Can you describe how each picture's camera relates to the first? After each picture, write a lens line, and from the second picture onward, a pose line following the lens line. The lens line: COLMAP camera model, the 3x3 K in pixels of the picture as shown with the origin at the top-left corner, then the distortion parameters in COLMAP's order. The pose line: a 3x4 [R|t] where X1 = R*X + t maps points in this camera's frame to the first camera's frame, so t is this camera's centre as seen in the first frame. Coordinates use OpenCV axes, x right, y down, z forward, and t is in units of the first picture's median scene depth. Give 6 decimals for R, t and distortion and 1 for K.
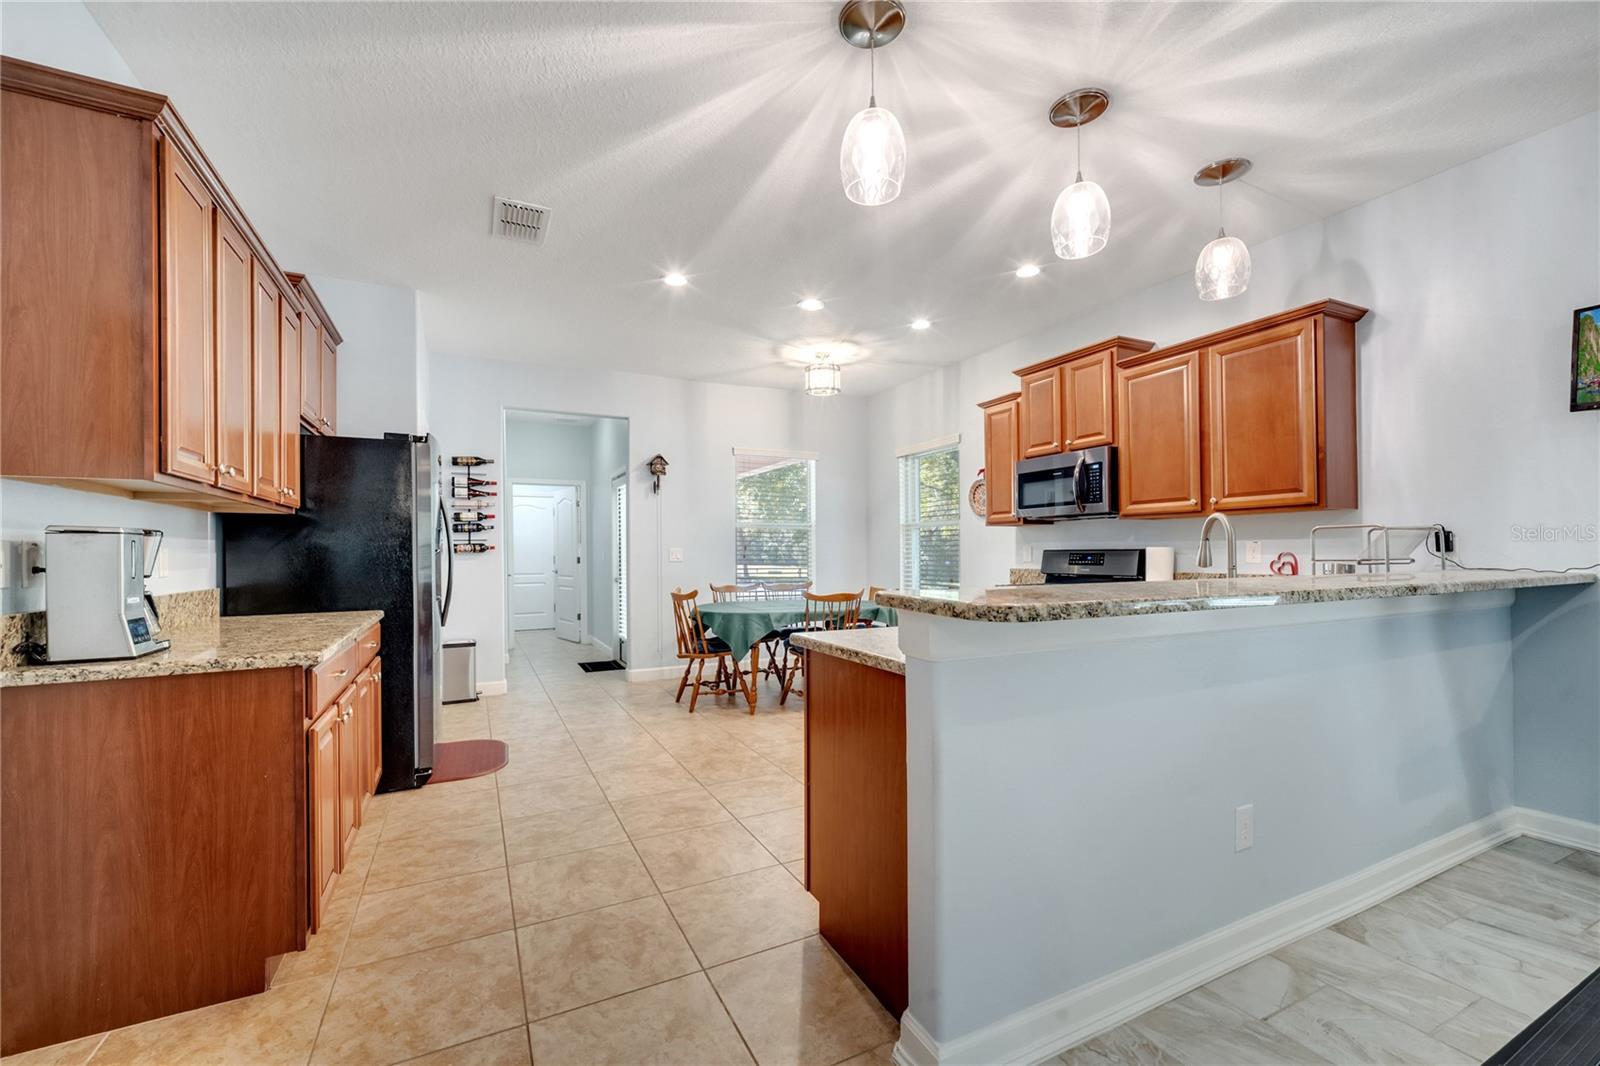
lens RADIAL K [[656.1, 0, 794.0], [0, 656.1, 553.7], [0, 0, 1]] dist [0.002581, 0.000002]
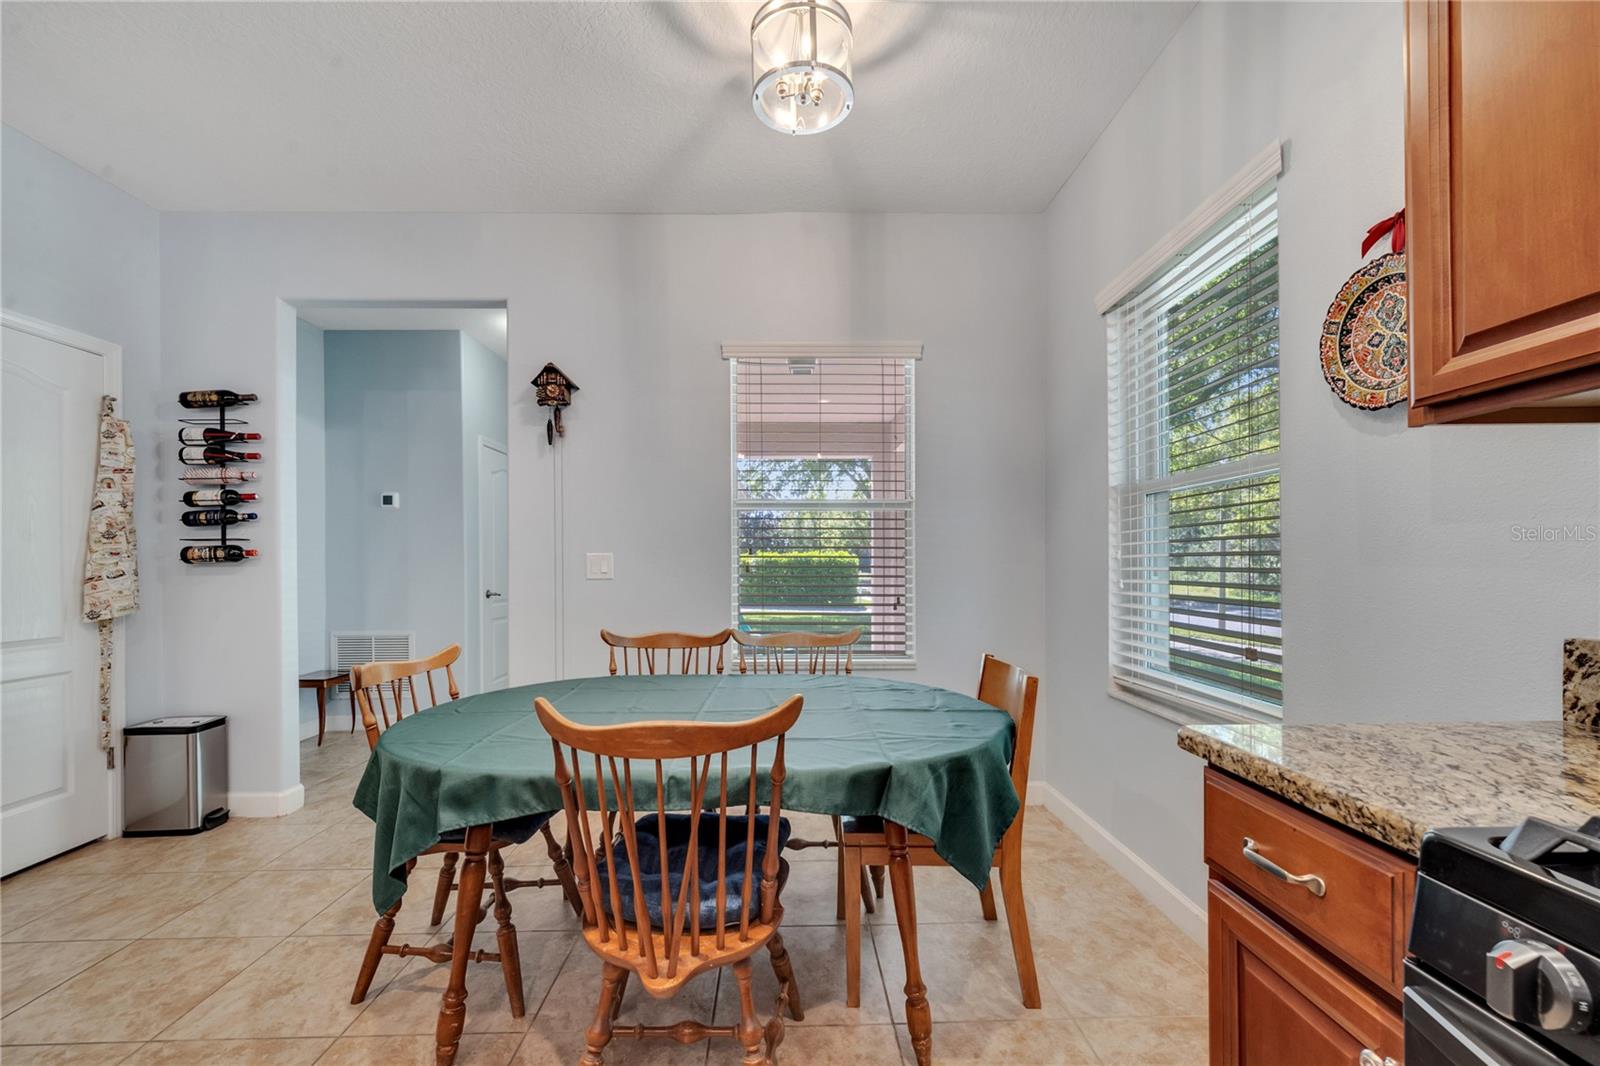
lens RADIAL K [[663.3, 0, 801.4], [0, 663.3, 566.8], [0, 0, 1]] dist [0.004397, -0.000203]
pose [[0.906144, 0.001531, -0.422966, 0.226188], [0.001323, 0.999978, 0.006454, -0.001120], [0.422967, -0.006408, 0.906122, 0.793766]]
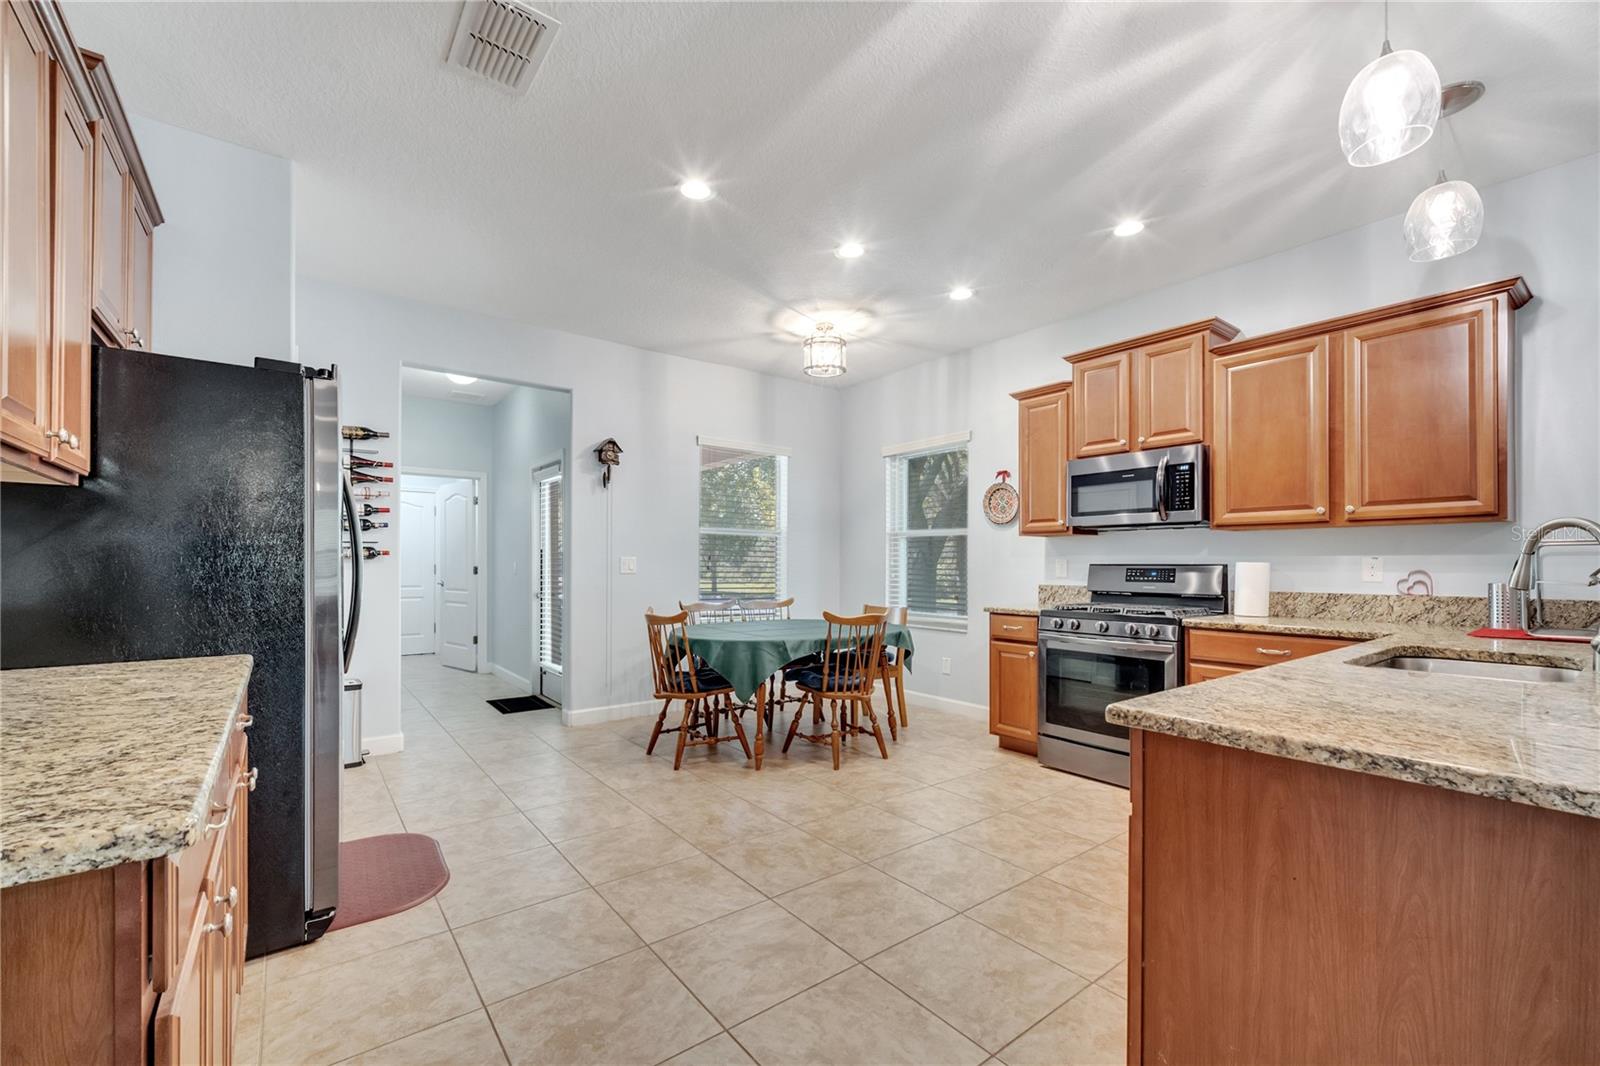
lens RADIAL K [[661.8, 0, 798.4], [0, 661.8, 564.7], [0, 0, 1]] dist [0.001567, 0.000048]
pose [[0.980700, 0.010474, 0.195240, -0.175801], [-0.010352, 0.999945, -0.001645, 0.000618], [-0.195247, -0.000408, 0.980754, 0.214976]]
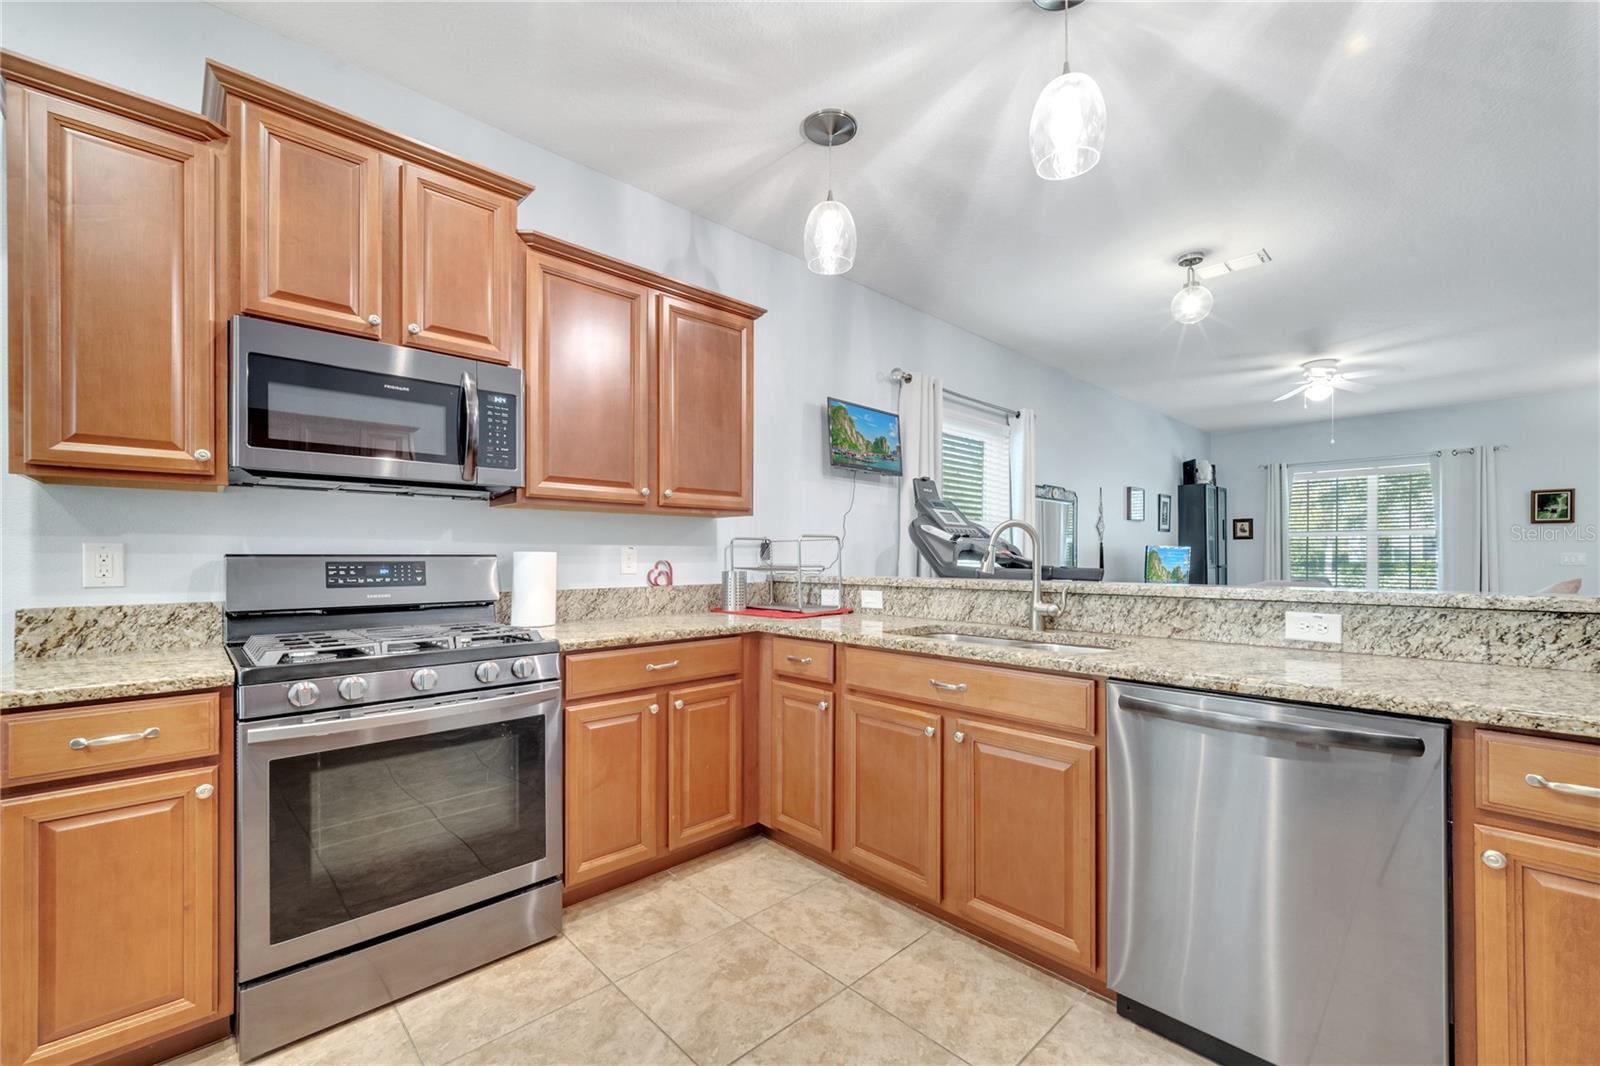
lens RADIAL K [[656.1, 0, 794.0], [0, 656.1, 553.7], [0, 0, 1]] dist [0.002581, 0.000002]
pose [[-0.287205, 0.011740, 0.957797, -0.106441], [0.003914, 0.999931, -0.011083, -0.000295], [-0.957861, 0.000566, -0.287231, 0.797827]]
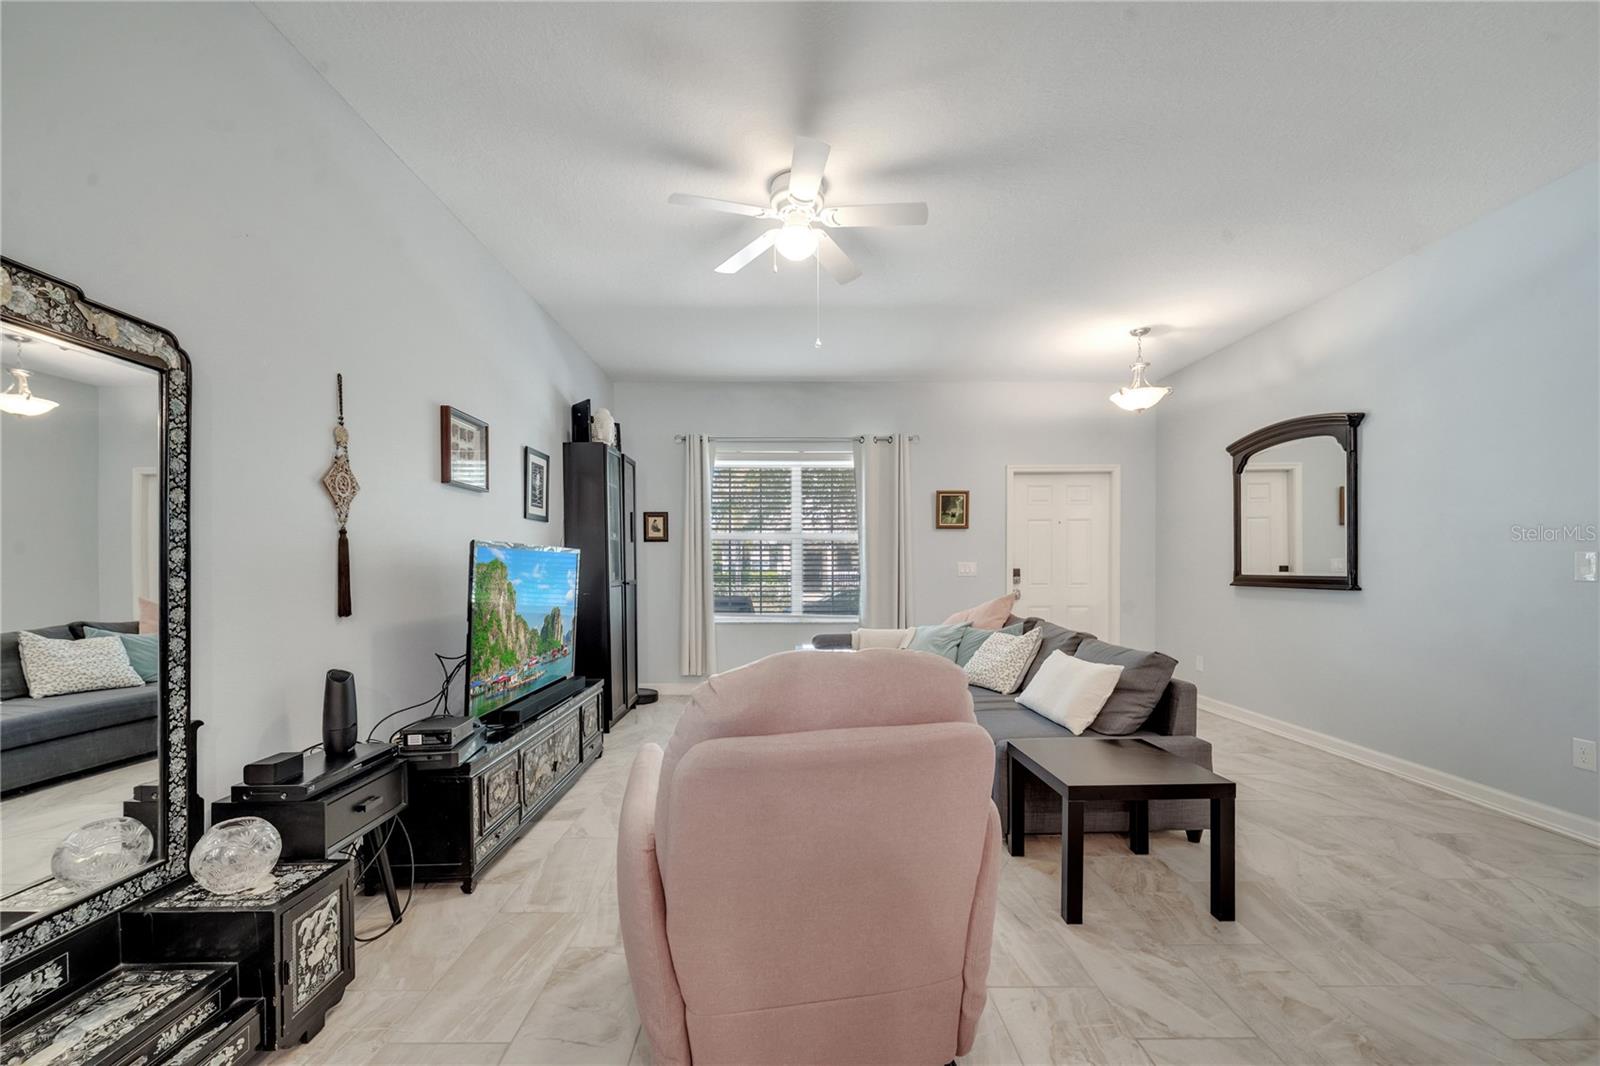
lens RADIAL K [[663.3, 0, 801.4], [0, 663.3, 566.8], [0, 0, 1]] dist [0.004397, -0.000203]
pose [[-0.902755, 0.009635, 0.430046, 0.500520], [0.009692, 0.999951, -0.002057, -0.003229], [-0.430045, 0.002311, -0.902804, 0.087352]]
